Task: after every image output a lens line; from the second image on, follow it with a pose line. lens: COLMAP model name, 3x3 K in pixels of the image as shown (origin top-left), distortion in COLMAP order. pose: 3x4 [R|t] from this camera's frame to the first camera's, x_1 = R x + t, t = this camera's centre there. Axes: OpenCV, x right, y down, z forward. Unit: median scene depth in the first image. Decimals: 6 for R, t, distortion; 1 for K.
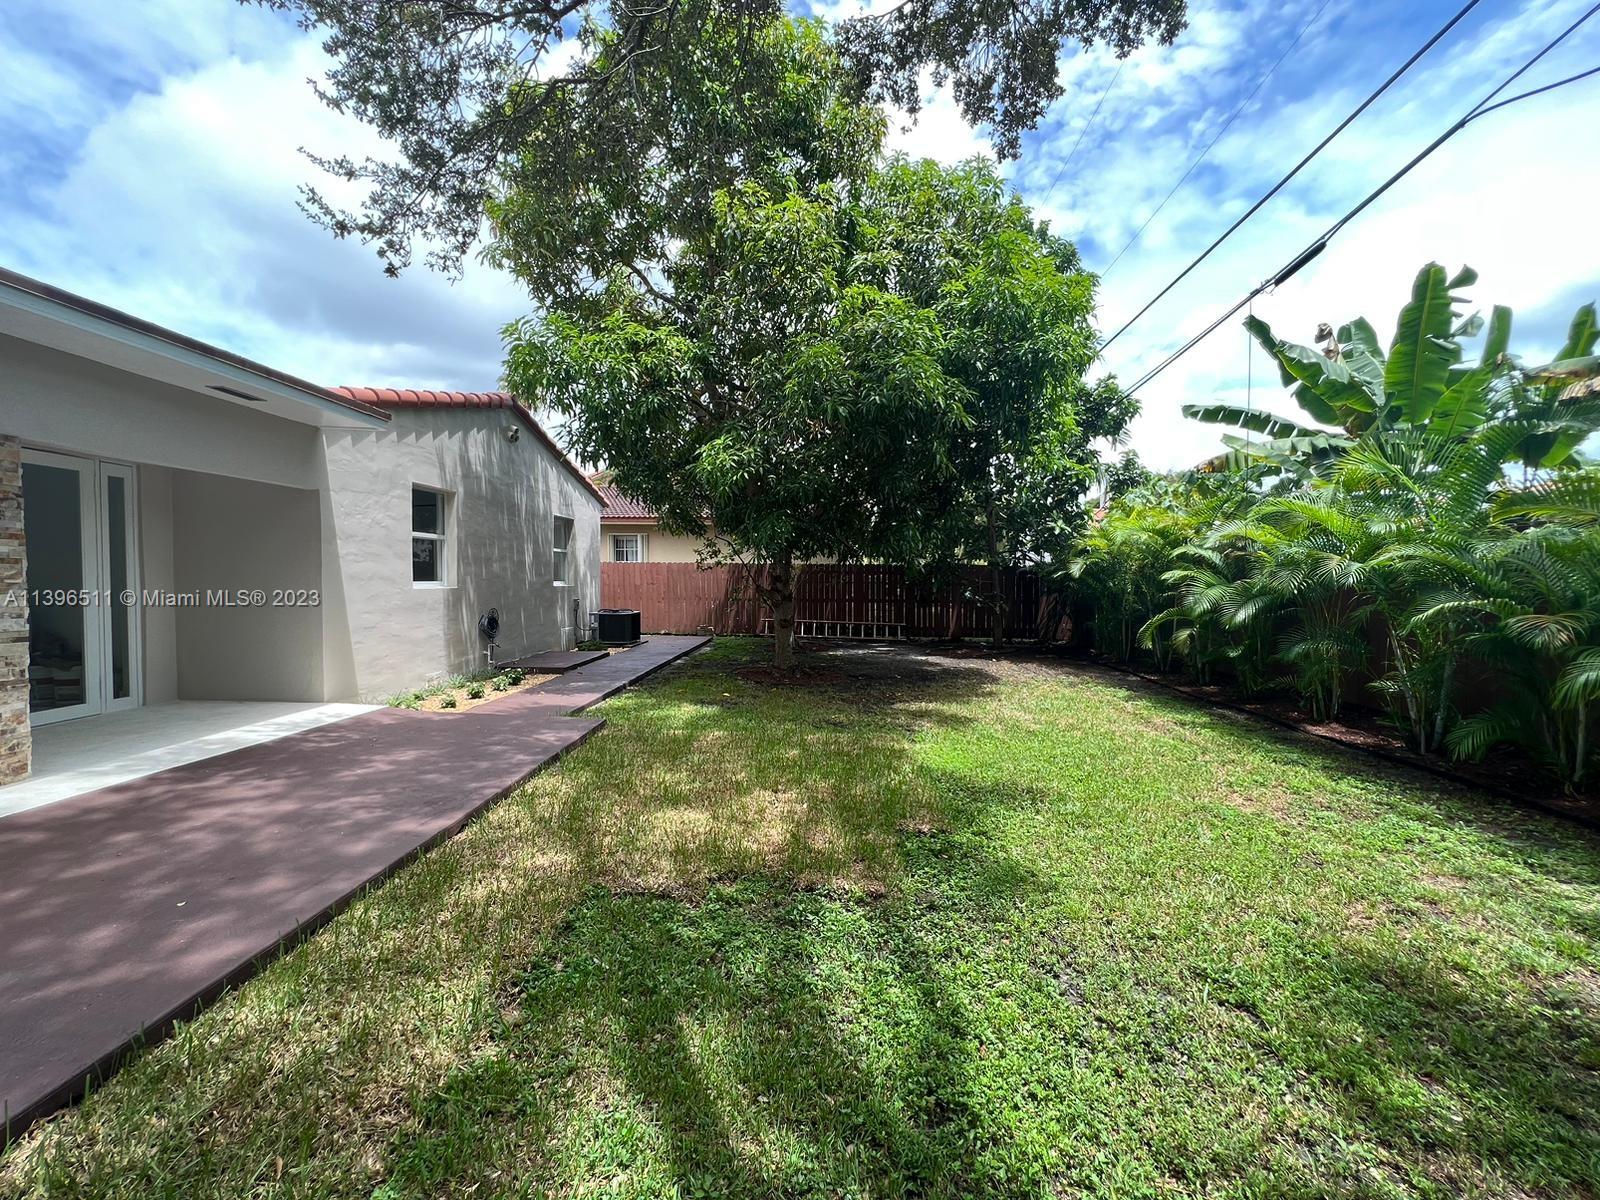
lens RADIAL K [[638.5, 0, 800.0], [0, 638.5, 600.0], [0, 0, 1]] dist [-0.000114, 0.000193]
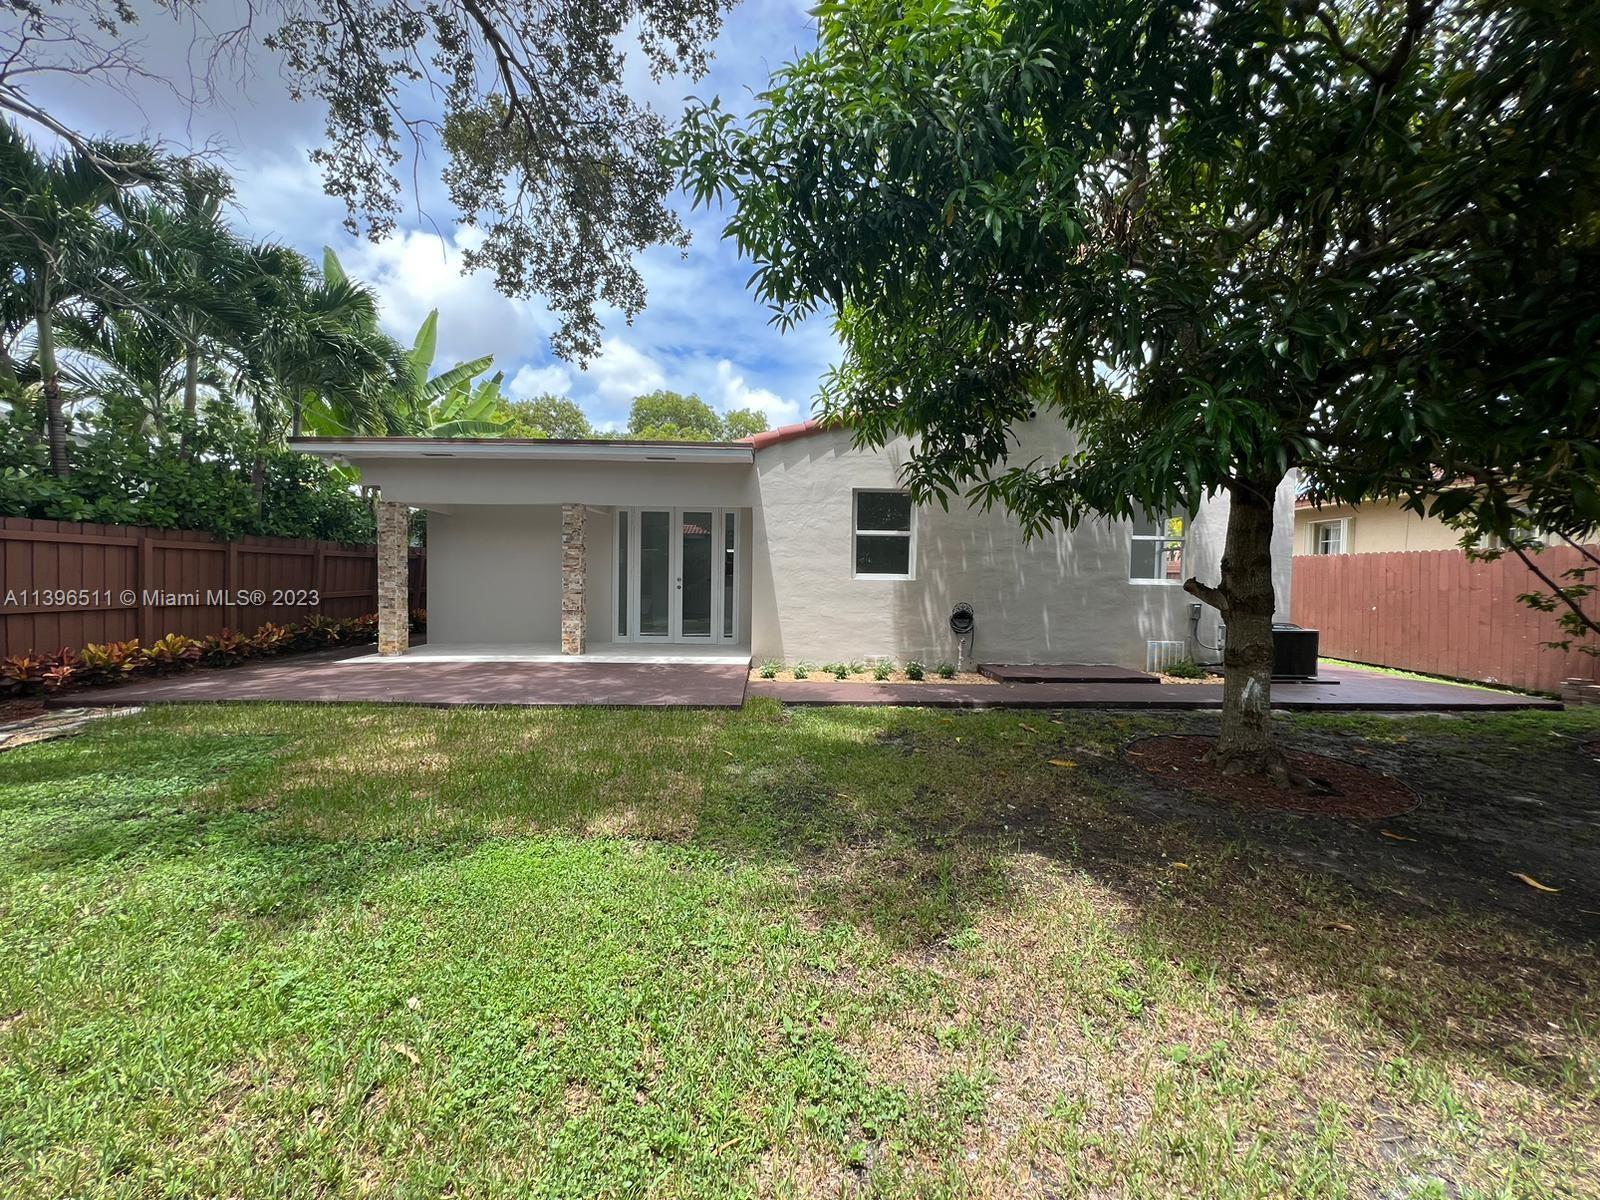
lens RADIAL K [[638.5, 0, 800.0], [0, 638.5, 600.0], [0, 0, 1]] dist [-0.000114, 0.000193]
pose [[0.057811, 0.049692, -0.997090, 0.563703], [-0.044970, 0.997876, 0.047124, -0.030497], [0.997314, 0.042115, 0.059923, 0.840872]]
